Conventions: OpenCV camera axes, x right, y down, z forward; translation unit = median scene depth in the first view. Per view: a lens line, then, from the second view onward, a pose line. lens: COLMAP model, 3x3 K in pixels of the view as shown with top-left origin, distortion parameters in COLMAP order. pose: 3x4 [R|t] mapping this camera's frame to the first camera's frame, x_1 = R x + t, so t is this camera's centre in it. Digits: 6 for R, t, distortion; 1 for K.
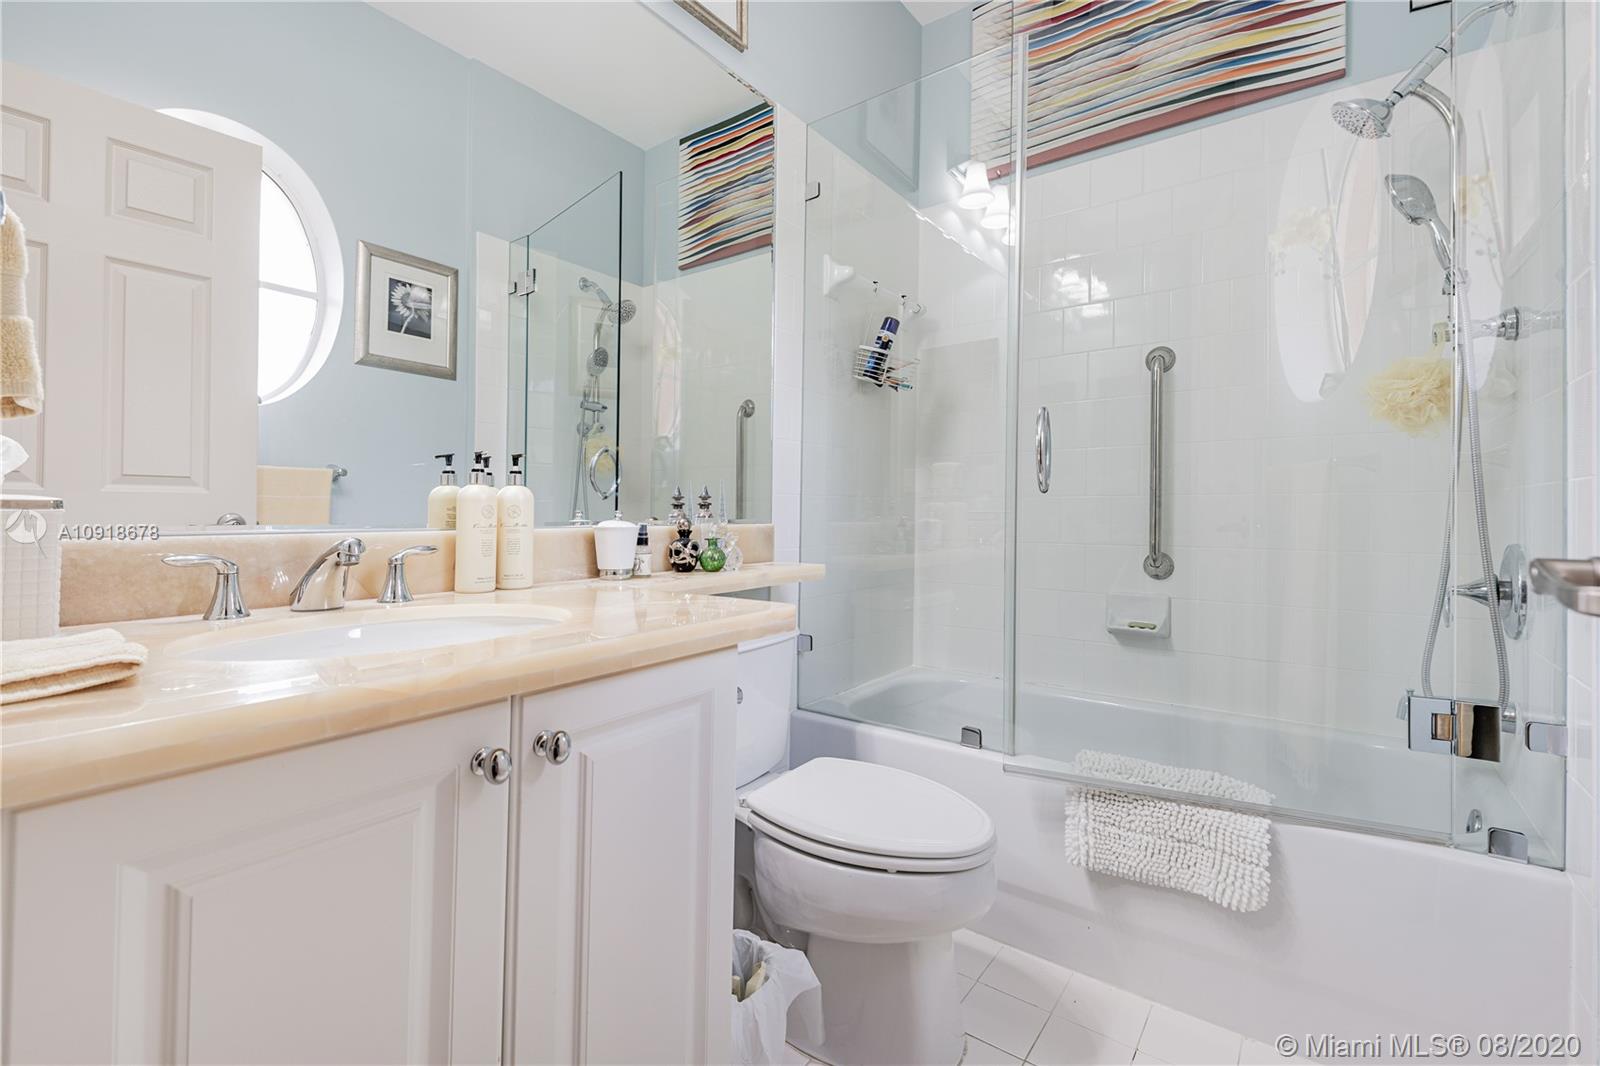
lens RADIAL K [[697.8, 0, 811.7], [0, 697.8, 527.6], [0, 0, 1]] dist [0.013042, -0.008096]
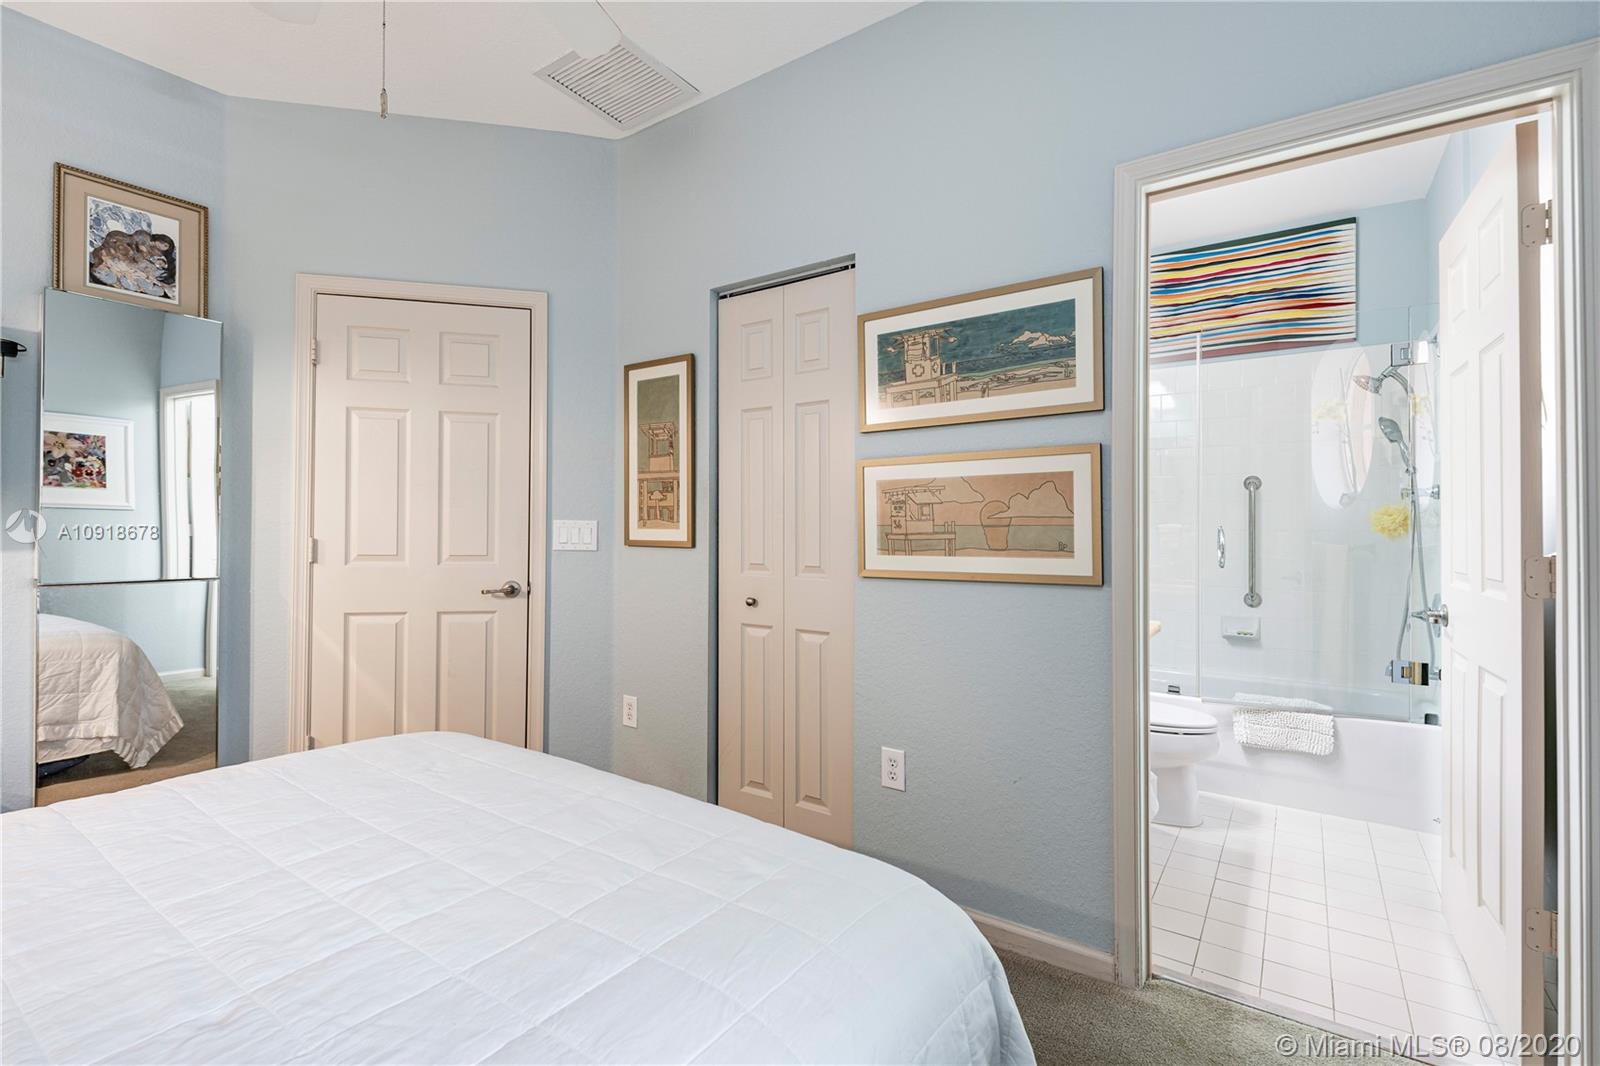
lens RADIAL K [[742.6, 0, 786.5], [0, 742.6, 531.0], [0, 0, 1]] dist [0.001480, -0.000378]
pose [[0.999461, 0.004429, 0.032529, -1.047682], [-0.004050, 0.999923, -0.011701, -0.129935], [-0.032579, 0.011563, 0.999402, -1.188490]]
